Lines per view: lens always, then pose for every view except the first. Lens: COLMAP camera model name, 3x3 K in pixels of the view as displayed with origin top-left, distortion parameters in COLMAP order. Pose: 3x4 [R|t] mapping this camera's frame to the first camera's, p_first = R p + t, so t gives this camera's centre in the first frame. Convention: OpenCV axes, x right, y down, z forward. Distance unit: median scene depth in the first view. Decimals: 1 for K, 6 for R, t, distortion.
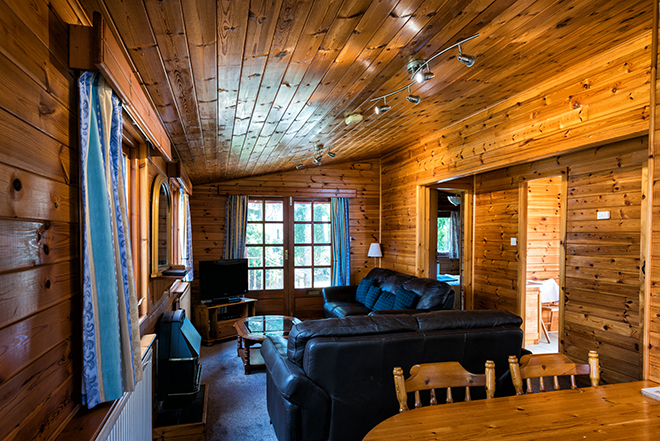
lens RADIAL K [[437.8, 0, 290.7], [0, 437.8, 245.3], [0, 0, 1]] dist [0.008355, -0.003916]
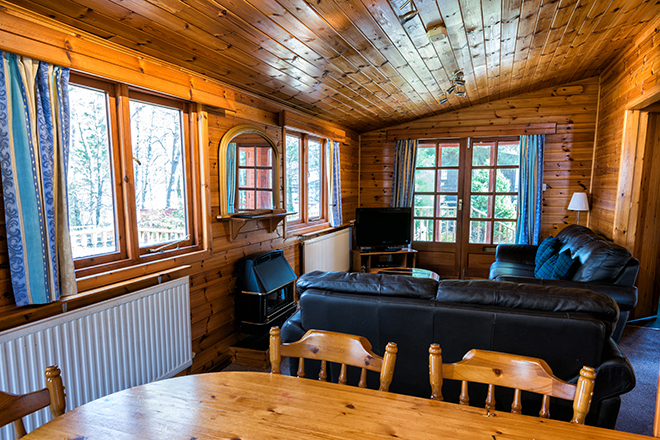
lens RADIAL K [[432.4, 0, 329.7], [0, 432.4, 247.2], [0, 0, 1]] dist [0.019167, -0.003873]
pose [[0.816515, 0.084255, -0.571143, 0.430914], [-0.014685, 0.992004, 0.125346, 0.001556], [0.577137, -0.093960, 0.811224, 0.186188]]
